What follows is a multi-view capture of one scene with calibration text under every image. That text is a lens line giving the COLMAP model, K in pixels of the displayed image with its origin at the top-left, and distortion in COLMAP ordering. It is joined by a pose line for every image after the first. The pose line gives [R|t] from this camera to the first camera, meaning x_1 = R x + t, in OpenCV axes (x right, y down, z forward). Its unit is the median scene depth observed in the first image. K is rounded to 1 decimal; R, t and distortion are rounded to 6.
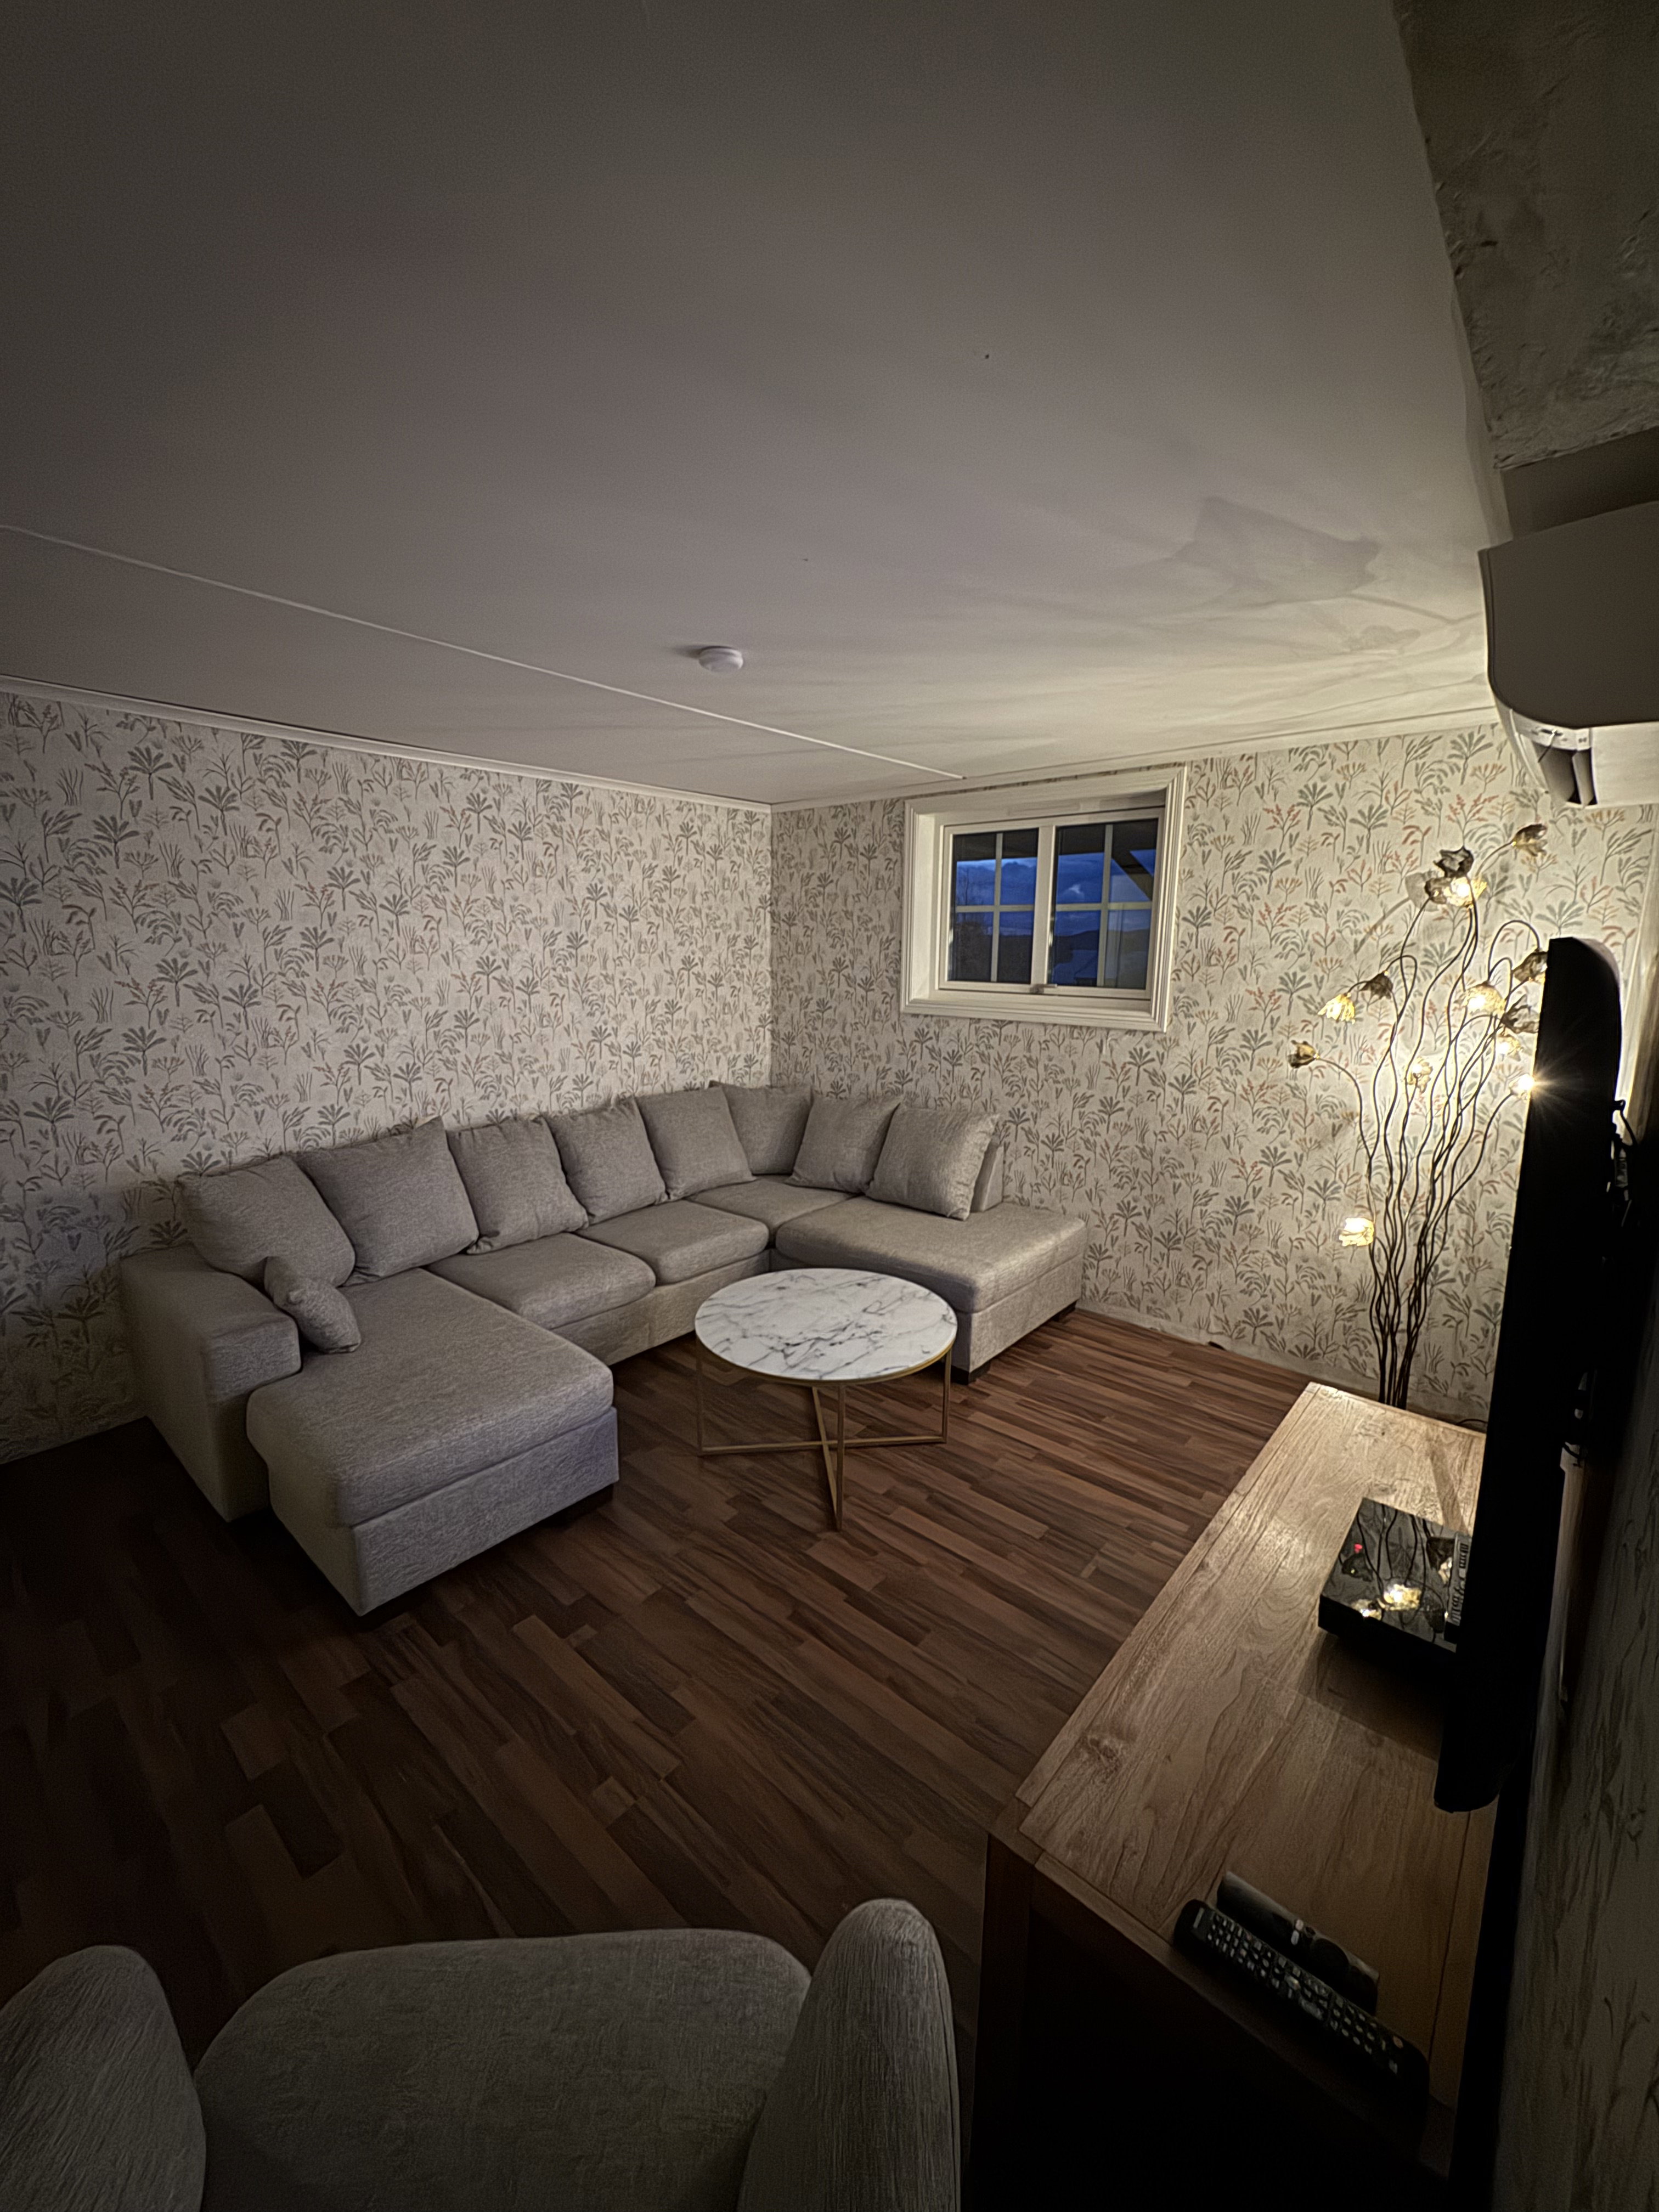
lens RADIAL K [[872.8, 0, 830.5], [0, 872.8, 1100.9], [0, 0, 1]] dist [-0.000877, 0.000014]
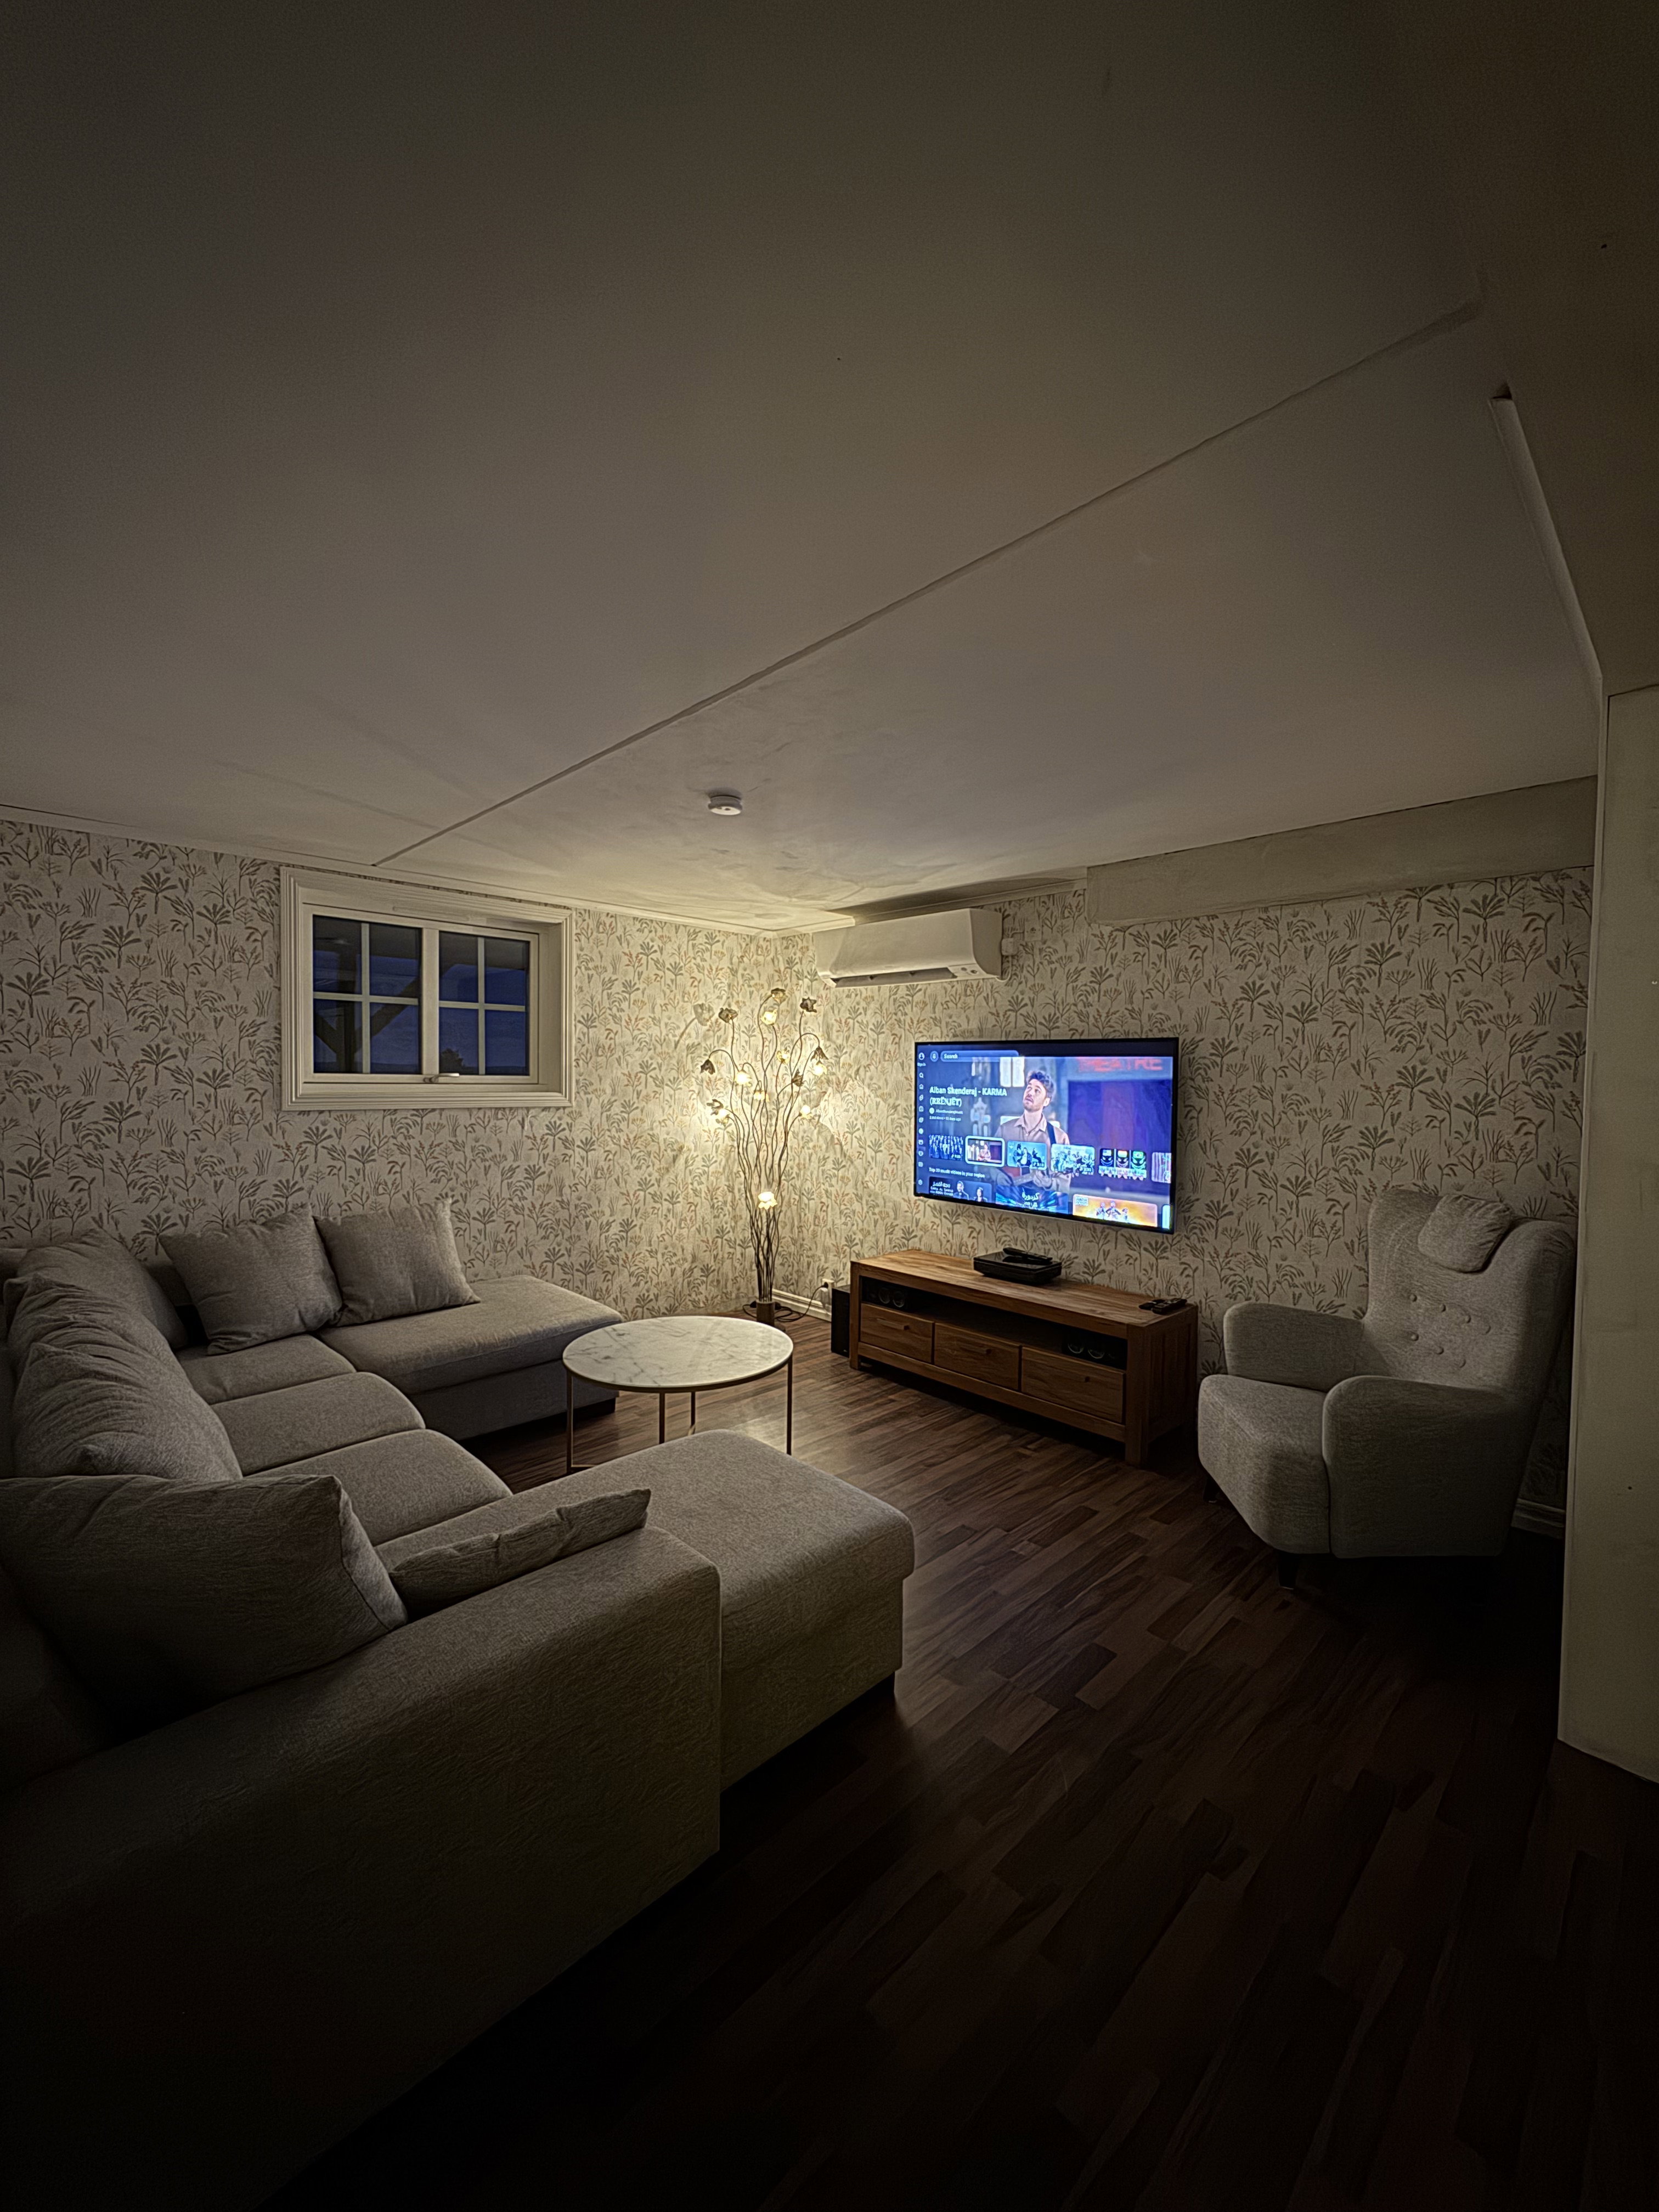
lens RADIAL K [[872.8, 0, 830.3], [0, 872.8, 1101.2], [0, 0, 1]] dist [-0.000877, 0.000014]
pose [[0.089499, -0.036338, 0.995324, -0.836322], [0.165934, 0.985912, 0.021073, -0.048270], [-0.982067, 0.163272, 0.094268, 0.478586]]
